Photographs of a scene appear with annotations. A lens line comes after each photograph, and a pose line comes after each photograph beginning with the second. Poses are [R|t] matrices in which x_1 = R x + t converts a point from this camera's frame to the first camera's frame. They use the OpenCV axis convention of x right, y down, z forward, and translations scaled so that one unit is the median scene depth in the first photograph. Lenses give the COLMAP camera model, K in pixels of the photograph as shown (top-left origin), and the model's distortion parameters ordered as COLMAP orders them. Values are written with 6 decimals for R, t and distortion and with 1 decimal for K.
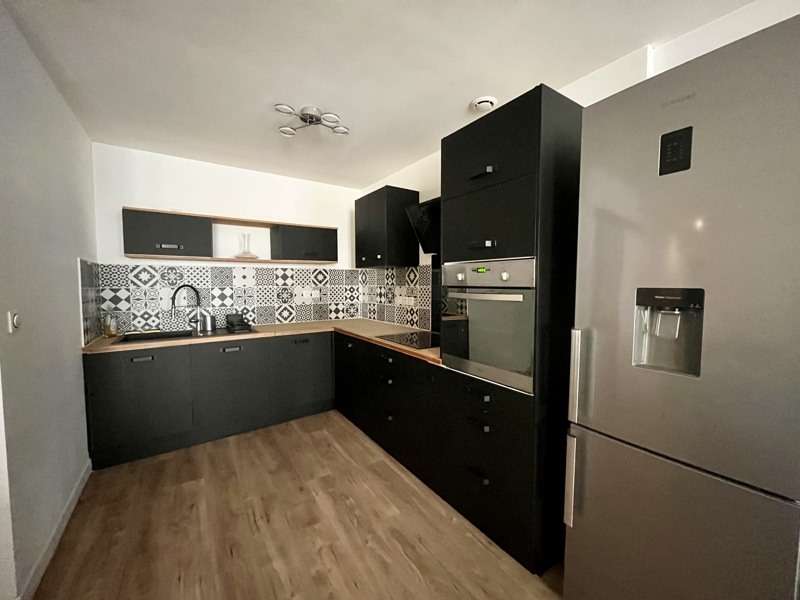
lens RADIAL K [[323.7, 0, 399.0], [0, 323.7, 301.2], [0, 0, 1]] dist [-0.001914, -0.000581]
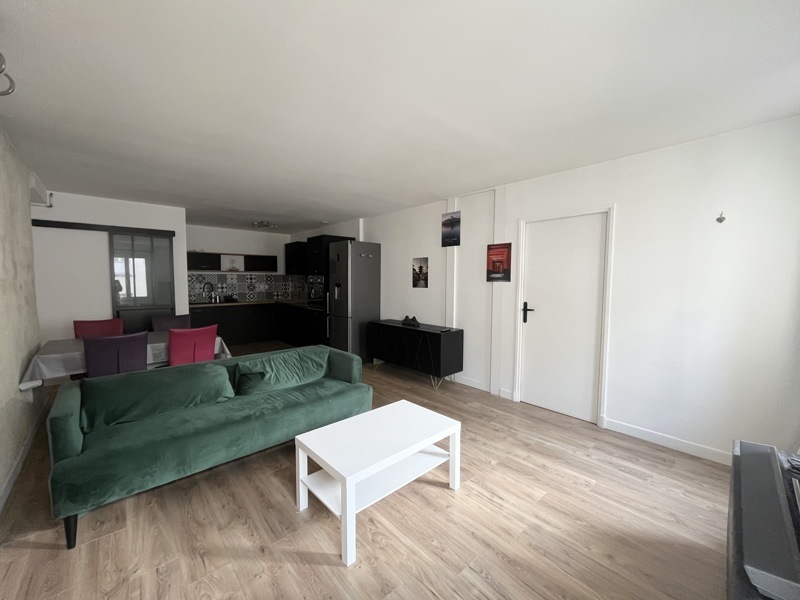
lens RADIAL K [[324.2, 0, 398.9], [0, 324.2, 300.7], [0, 0, 1]] dist [-0.000611, -0.000255]
pose [[0.990451, -0.005286, 0.137765, 0.370605], [0.004311, 0.999964, 0.007375, 0.069839], [-0.137799, -0.006710, 0.990437, -1.477788]]
